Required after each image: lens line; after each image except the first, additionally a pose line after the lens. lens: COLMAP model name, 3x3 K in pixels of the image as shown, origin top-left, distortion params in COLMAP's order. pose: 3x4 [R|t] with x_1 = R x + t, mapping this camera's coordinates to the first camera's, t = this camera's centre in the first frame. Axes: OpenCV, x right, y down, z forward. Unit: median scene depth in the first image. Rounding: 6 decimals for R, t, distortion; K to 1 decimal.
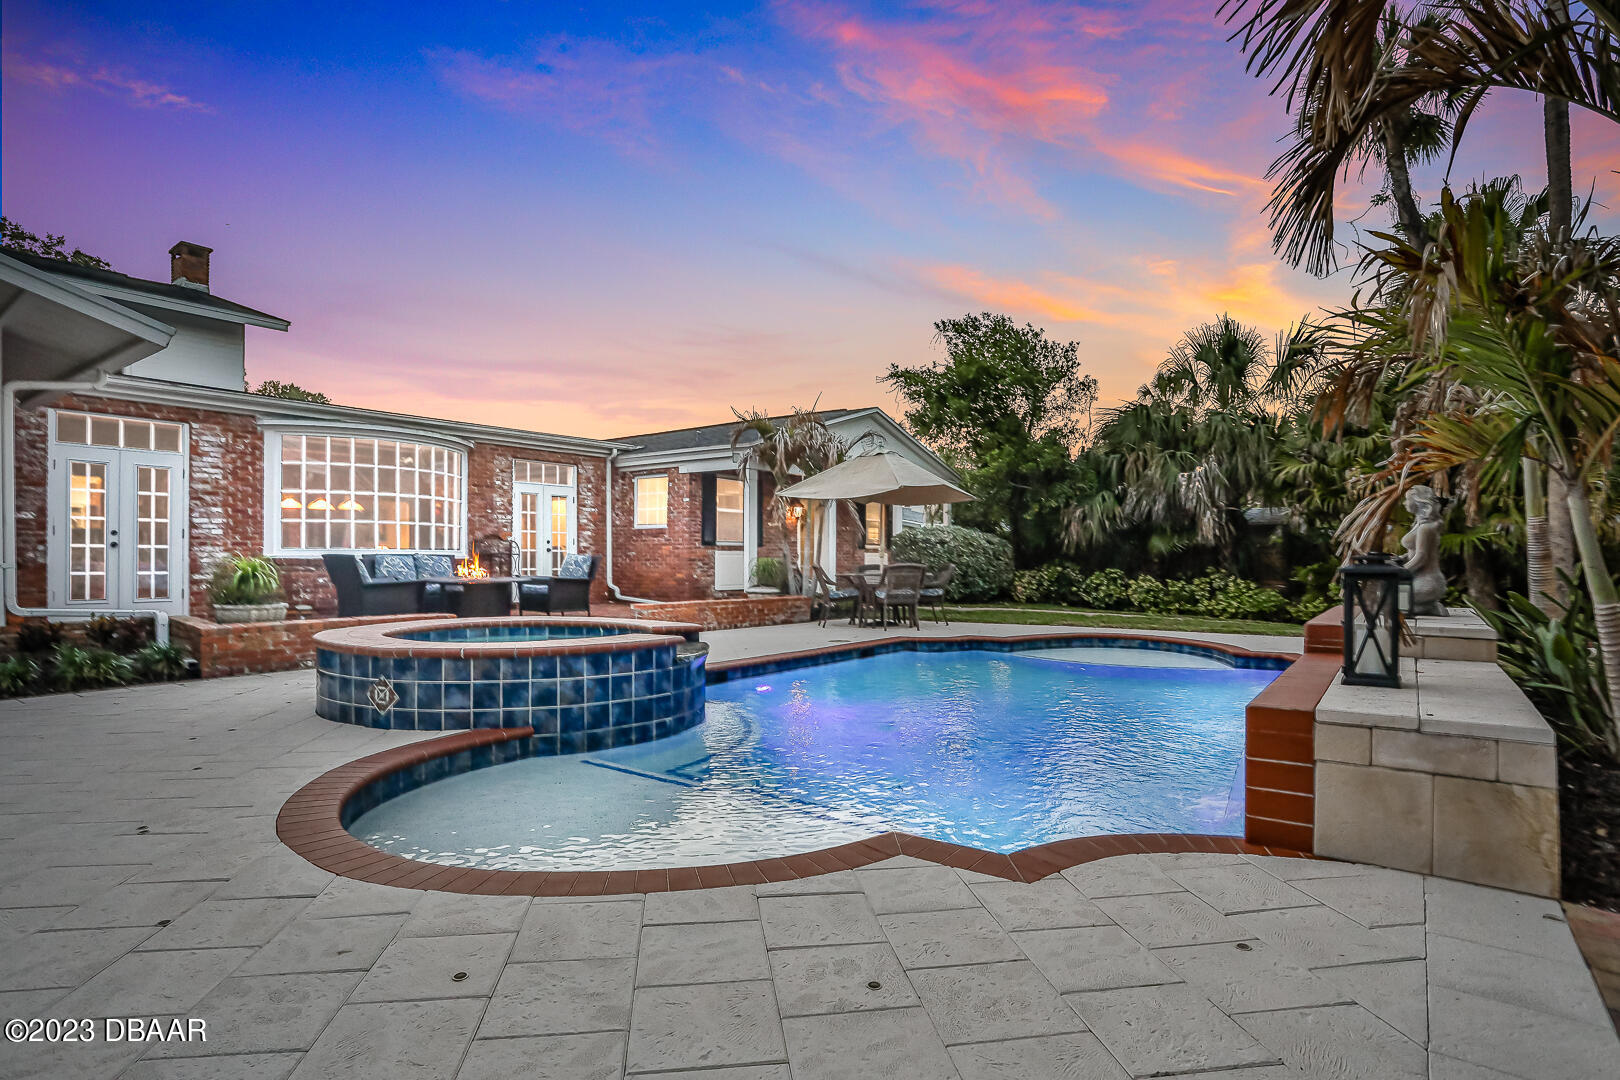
lens RADIAL K [[843.7, 0, 816.4], [0, 843.7, 562.3], [0, 0, 1]] dist [-0.068572, 0.028972]
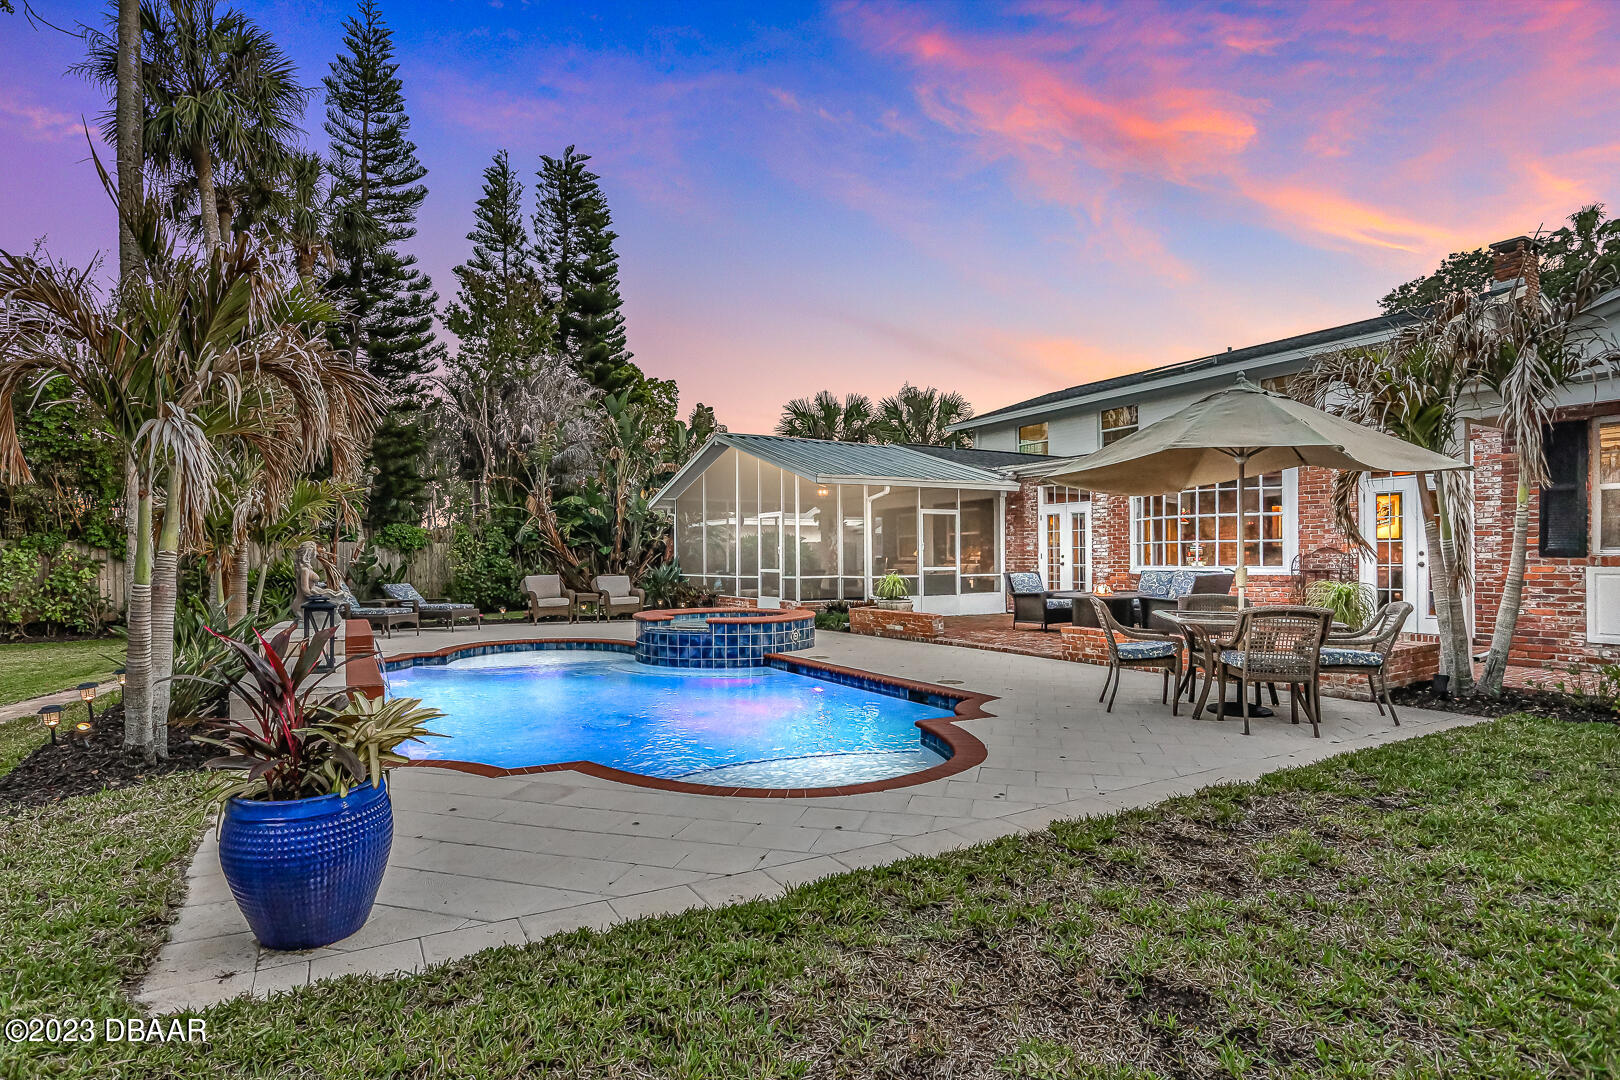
lens RADIAL K [[847.9, 0, 801.7], [0, 847.9, 562.9], [0, 0, 1]] dist [-0.067222, 0.032610]
pose [[-0.411744, 0.002387, -0.911296, 0.780136], [0.000753, 0.999997, 0.002278, -0.025135], [0.911299, 0.000252, -0.411745, 1.100291]]
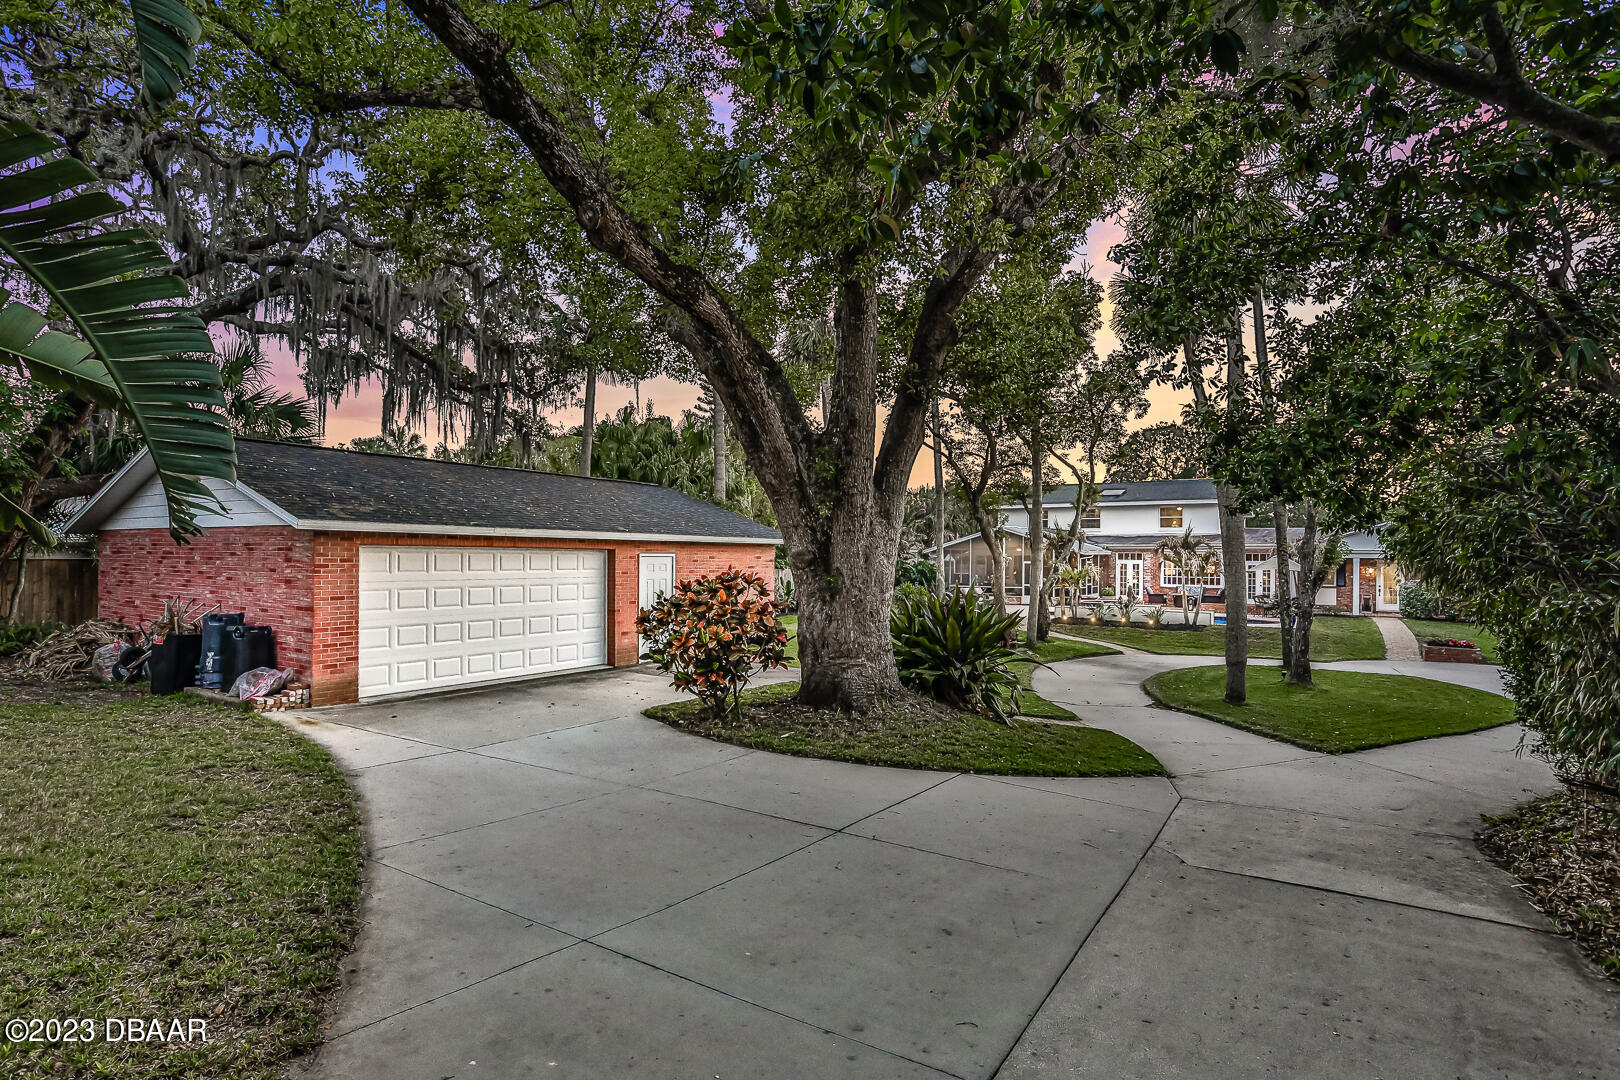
lens RADIAL K [[847.9, 0, 801.7], [0, 847.9, 562.9], [0, 0, 1]] dist [-0.067222, 0.032610]
pose [[0.011434, 0.004090, -0.999926, 3.219842], [-0.014822, 0.999882, 0.003921, -0.106281], [0.999825, 0.014776, 0.011493, -0.702407]]
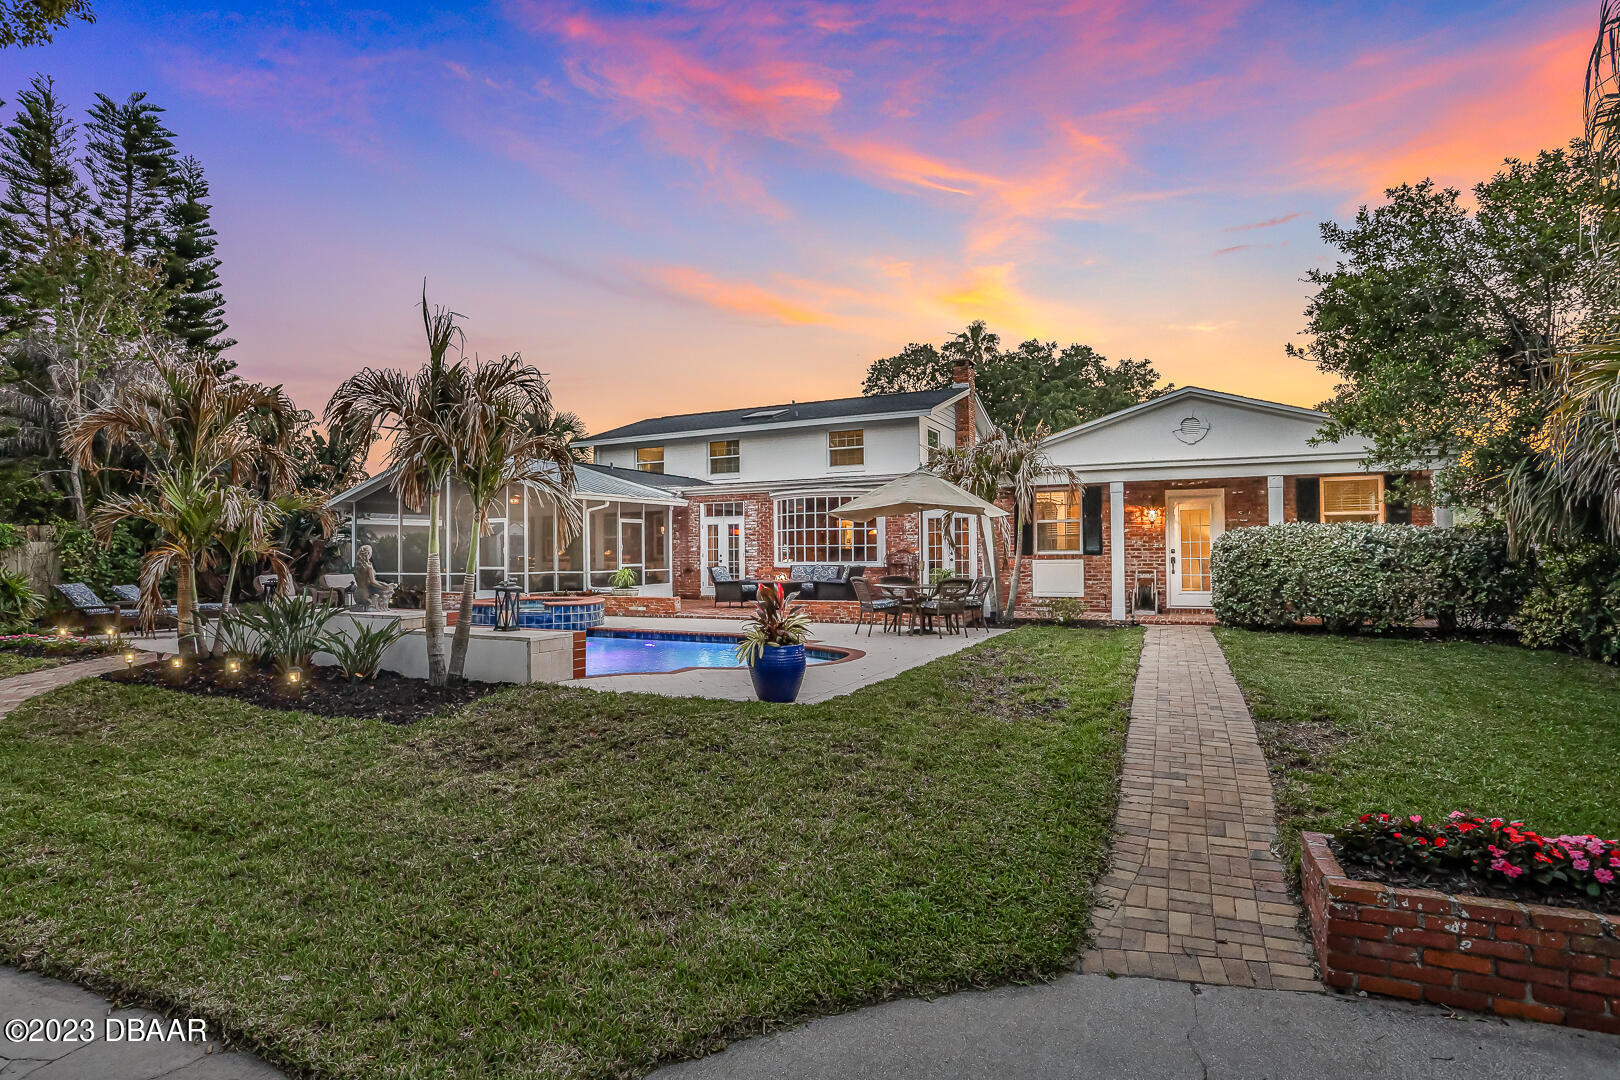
lens RADIAL K [[847.9, 0, 801.7], [0, 847.9, 562.9], [0, 0, 1]] dist [-0.067222, 0.032610]
pose [[0.164087, 0.003724, -0.986439, 1.287535], [0.005063, 0.999977, 0.004618, -0.023648], [0.986433, -0.005752, 0.164064, 0.761602]]
